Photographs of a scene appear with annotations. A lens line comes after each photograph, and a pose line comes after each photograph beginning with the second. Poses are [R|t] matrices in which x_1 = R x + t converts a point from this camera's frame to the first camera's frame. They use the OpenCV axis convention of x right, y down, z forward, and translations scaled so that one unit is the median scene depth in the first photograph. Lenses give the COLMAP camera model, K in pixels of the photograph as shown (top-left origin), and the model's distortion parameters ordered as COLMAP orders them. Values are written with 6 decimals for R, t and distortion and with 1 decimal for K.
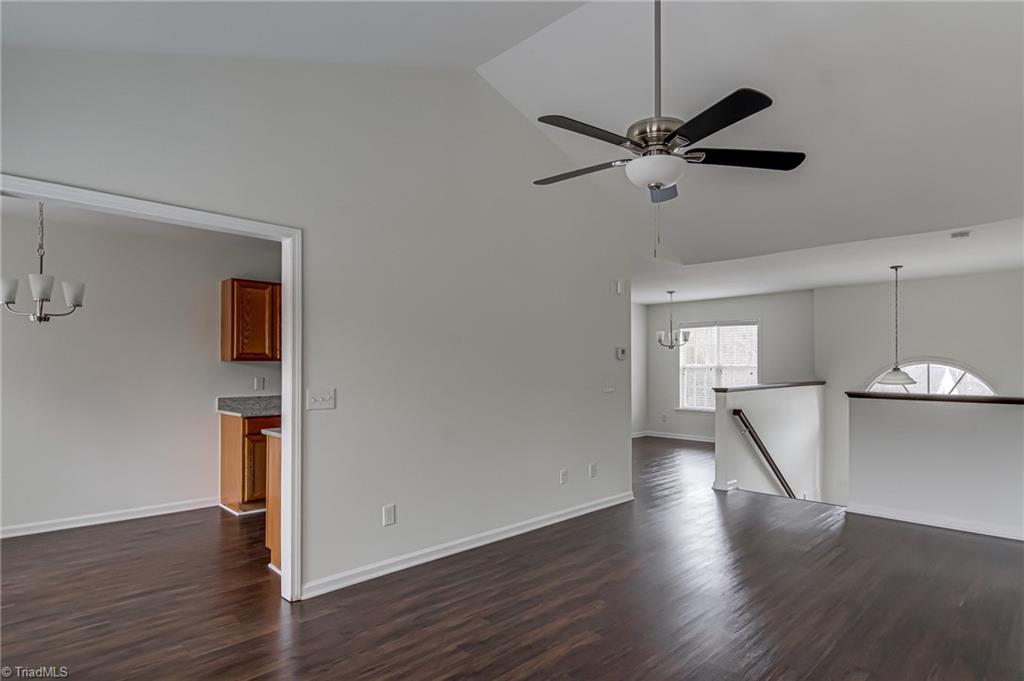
lens RADIAL K [[539.7, 0, 510.9], [0, 539.7, 370.3], [0, 0, 1]] dist [0.002434, -0.000059]
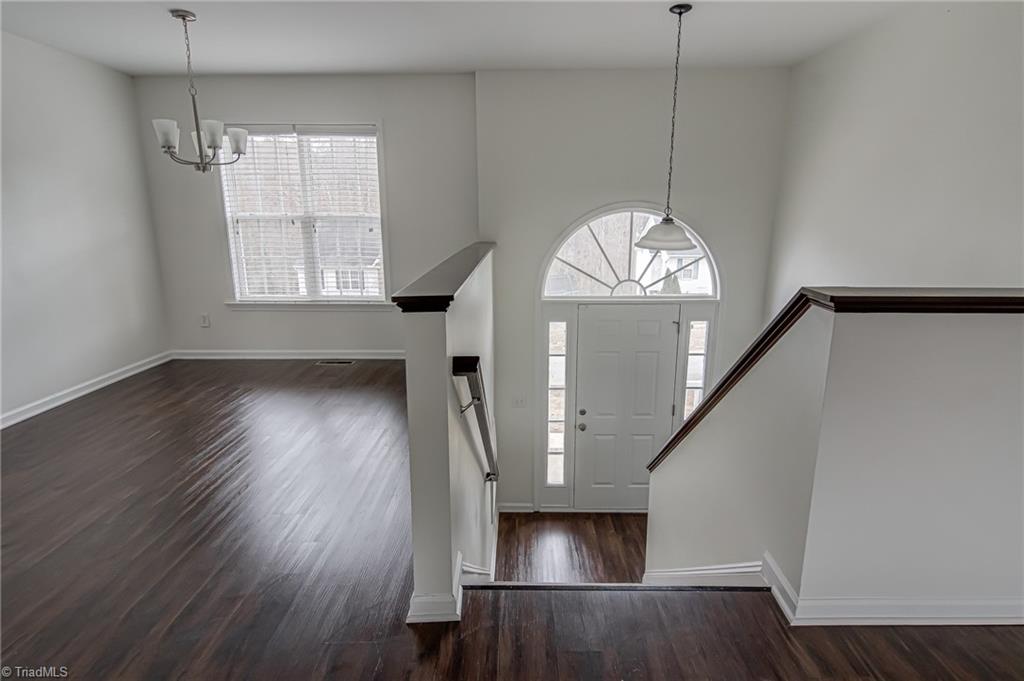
lens RADIAL K [[547.4, 0, 512.0], [0, 547.4, 340.5], [0, 0, 1]] dist [0.026180, -0.000274]
pose [[0.705687, -0.157660, 0.690760, 0.156940], [0.008059, 0.976651, 0.214679, -0.003181], [-0.708478, -0.145930, 0.690481, 0.540868]]
